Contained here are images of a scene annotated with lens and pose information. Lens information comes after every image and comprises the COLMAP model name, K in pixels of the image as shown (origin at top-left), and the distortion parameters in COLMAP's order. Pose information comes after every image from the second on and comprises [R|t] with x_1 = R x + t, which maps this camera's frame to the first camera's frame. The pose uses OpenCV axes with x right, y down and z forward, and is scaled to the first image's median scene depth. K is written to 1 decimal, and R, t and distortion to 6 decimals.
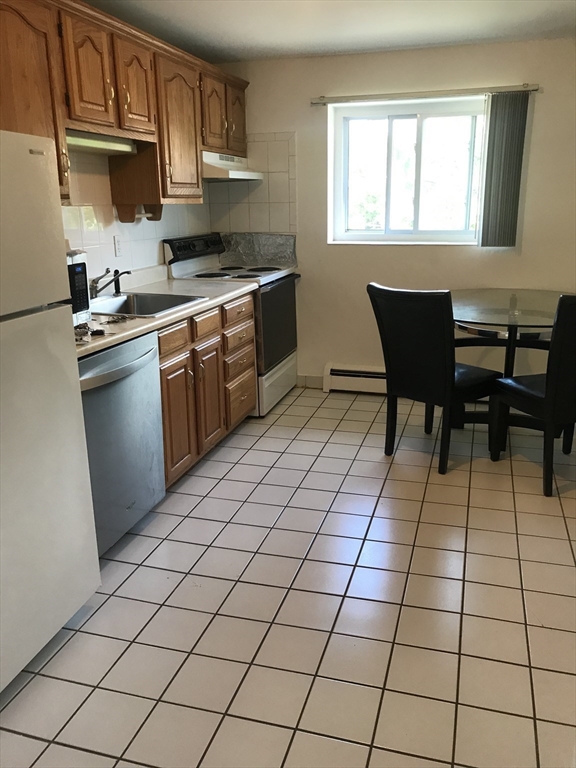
lens RADIAL K [[645.4, 0, 288.0], [0, 645.4, 384.0], [0, 0, 1]] dist [0.063191, -0.183756]
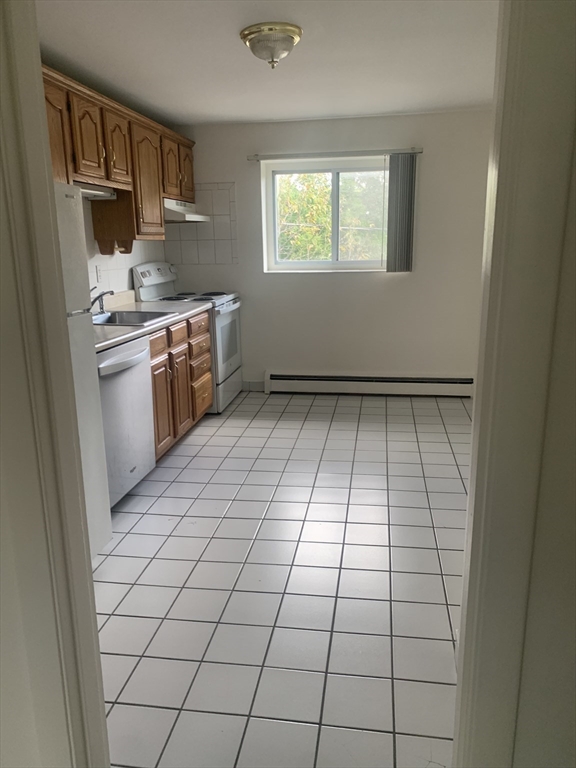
lens RADIAL K [[599.4, 0, 288.0], [0, 599.4, 384.0], [0, 0, 1]] dist [0.179849, -0.477234]
pose [[0.990786, -0.041646, 0.128875, -0.067298], [0.047766, 0.997855, -0.044765, 0.066332], [-0.126734, 0.050509, 0.990650, -0.182502]]
